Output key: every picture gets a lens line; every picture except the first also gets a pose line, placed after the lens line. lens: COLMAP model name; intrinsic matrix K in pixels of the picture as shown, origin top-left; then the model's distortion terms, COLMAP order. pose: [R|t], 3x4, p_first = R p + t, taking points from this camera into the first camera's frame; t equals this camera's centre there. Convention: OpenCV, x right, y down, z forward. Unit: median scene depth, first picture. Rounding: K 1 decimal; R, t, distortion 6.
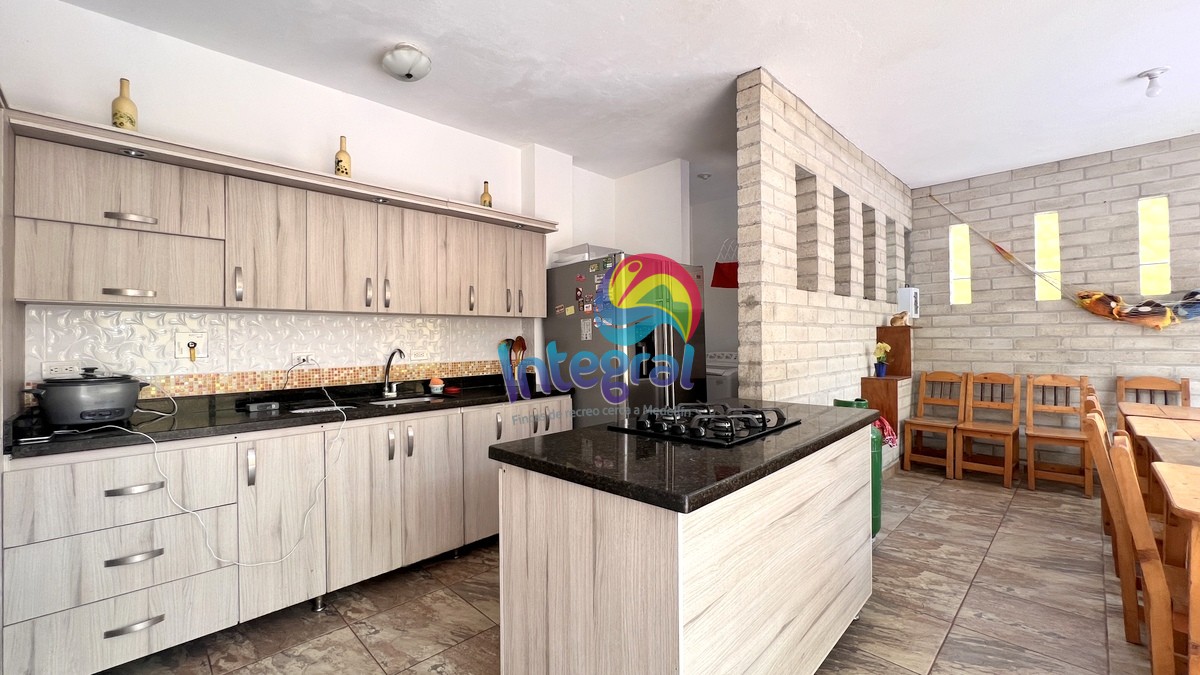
lens RADIAL K [[483.0, 0, 597.9], [0, 483.0, 335.3], [0, 0, 1]] dist [-0.002049, 0.000129]
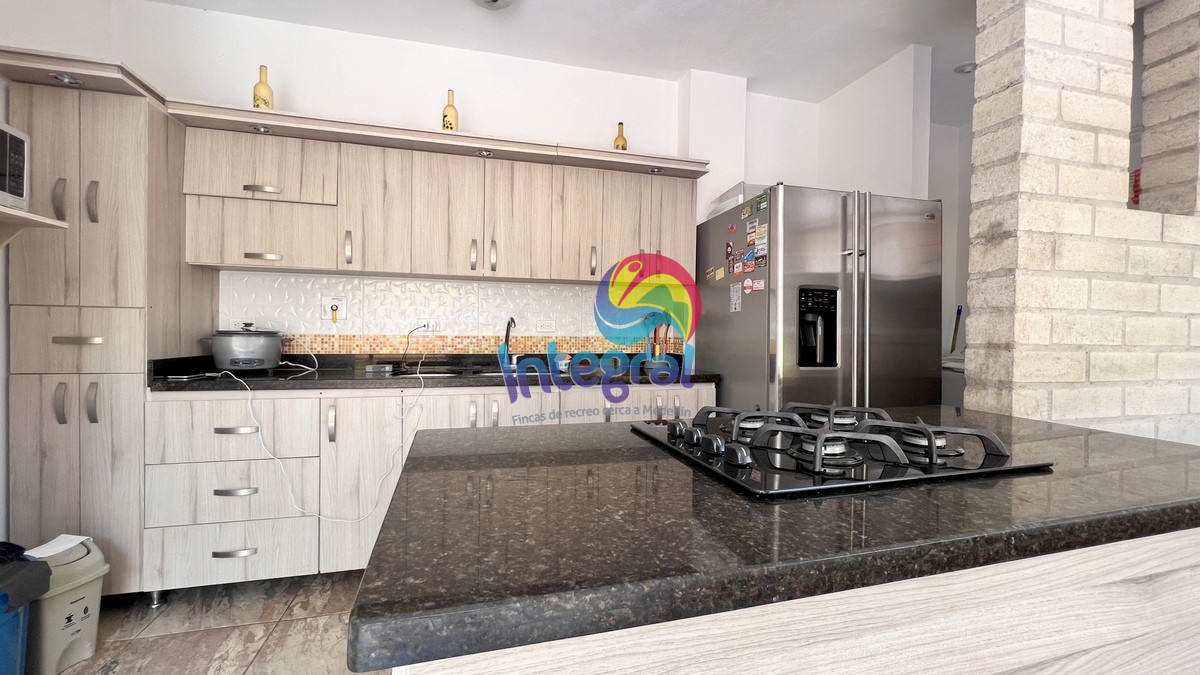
lens RADIAL K [[486.8, 0, 594.6], [0, 486.8, 335.2], [0, 0, 1]] dist [-0.001729, 0.000137]
pose [[0.867033, 0.028174, -0.497454, 0.194117], [-0.018845, 0.999540, 0.023765, 0.038945], [0.497895, -0.011230, 0.867165, 0.288117]]
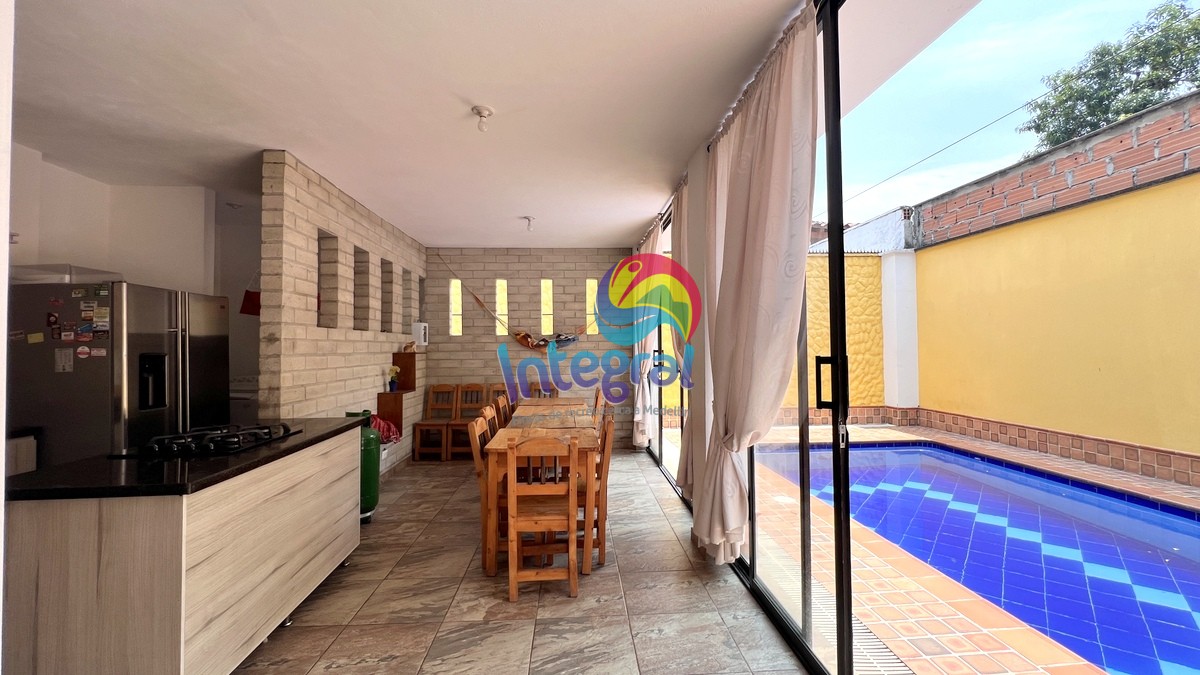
lens RADIAL K [[483.0, 0, 597.9], [0, 483.0, 335.3], [0, 0, 1]] dist [-0.002049, 0.000129]
pose [[0.660781, 0.023945, 0.750197, -0.049581], [-0.002925, 0.999566, -0.029329, -0.041590], [-0.750573, 0.017186, 0.660564, -0.402381]]
